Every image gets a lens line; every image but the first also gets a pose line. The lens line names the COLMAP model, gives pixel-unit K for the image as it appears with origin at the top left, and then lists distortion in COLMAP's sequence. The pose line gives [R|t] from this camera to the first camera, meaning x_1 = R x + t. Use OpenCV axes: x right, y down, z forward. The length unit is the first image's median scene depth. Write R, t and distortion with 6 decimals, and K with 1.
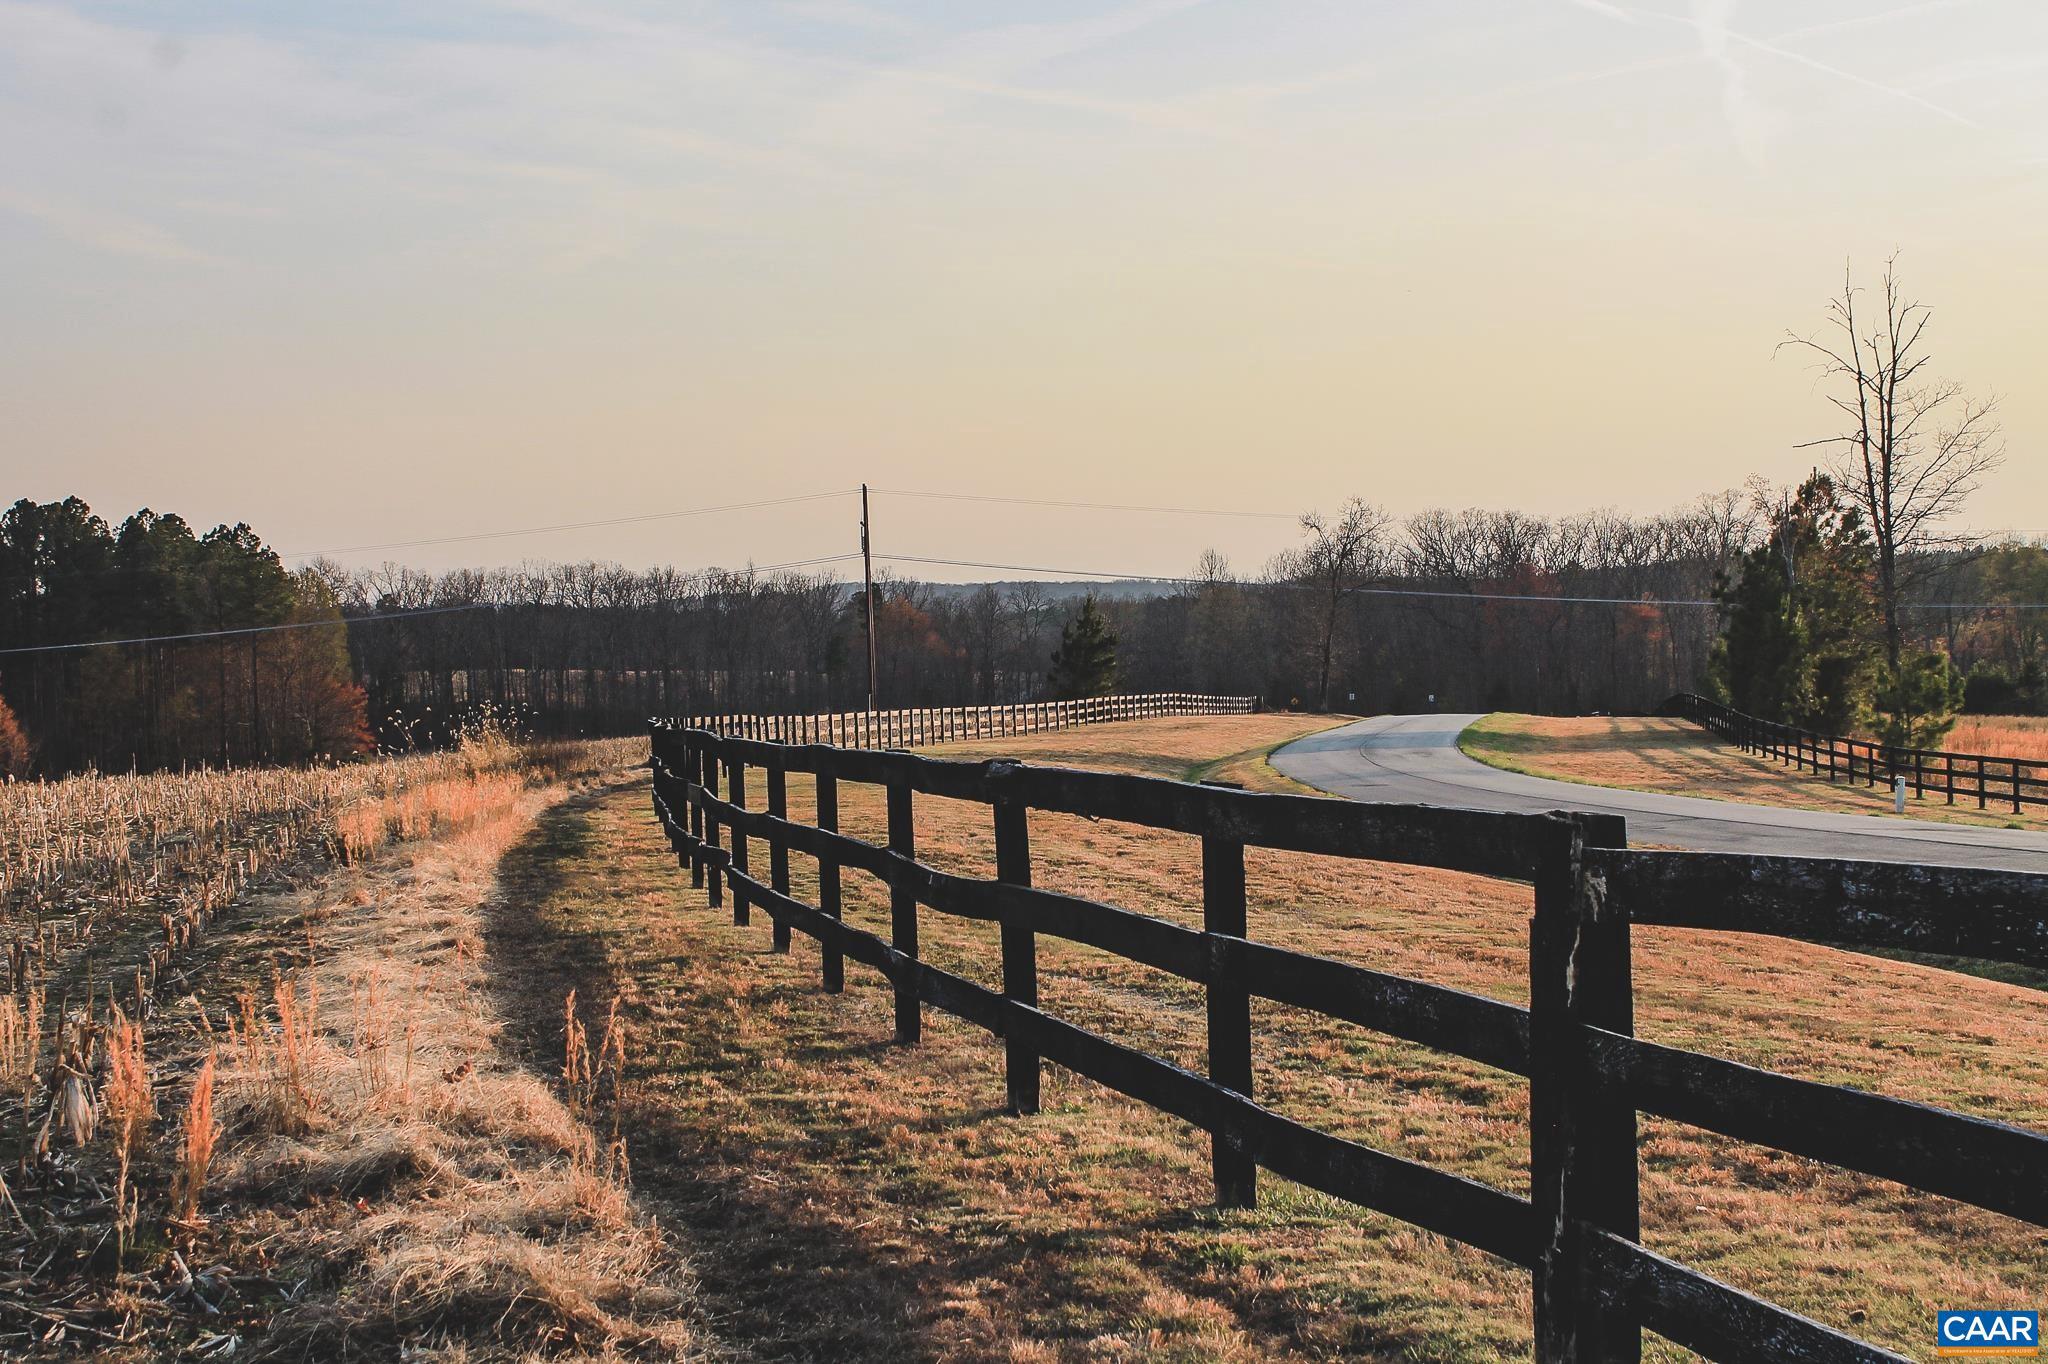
lens RADIAL K [[3127.7, 0, 1024.1], [0, 3127.7, 678.6], [0, 0, 1]] dist [0.010359, 0.000000]
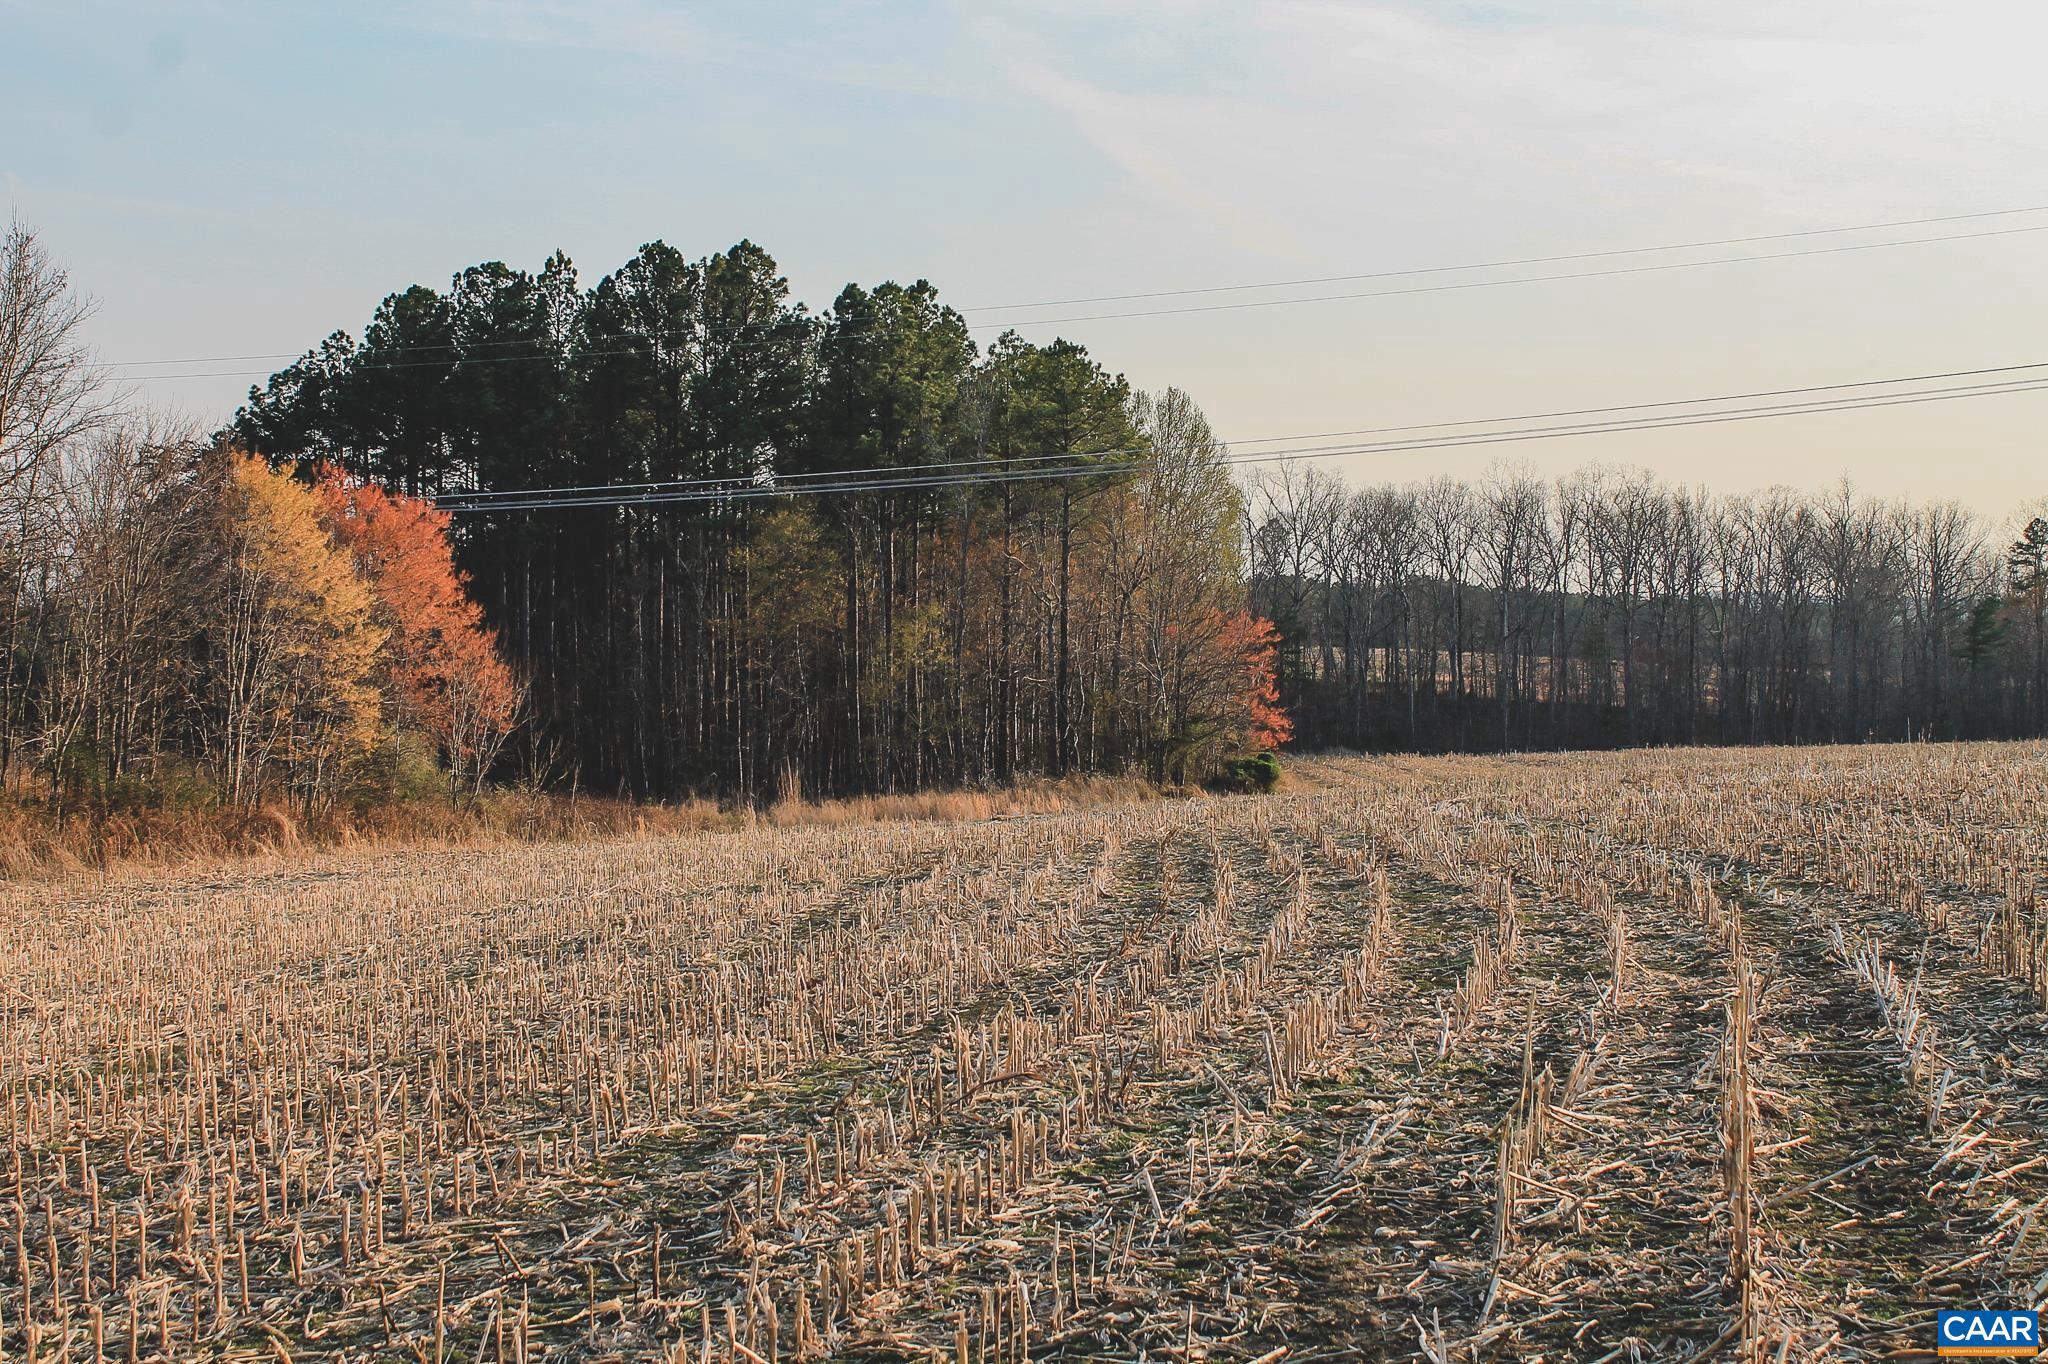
lens RADIAL K [[3127.7, 0, 1020.6], [0, 3127.7, 684.1], [0, 0, 1]] dist [0.010359, 0.000000]
pose [[0.965093, 0.039272, -0.258945, -0.120131], [-0.040747, 0.999169, -0.000332, 0.014996], [0.258717, 0.010872, 0.965892, 0.506663]]
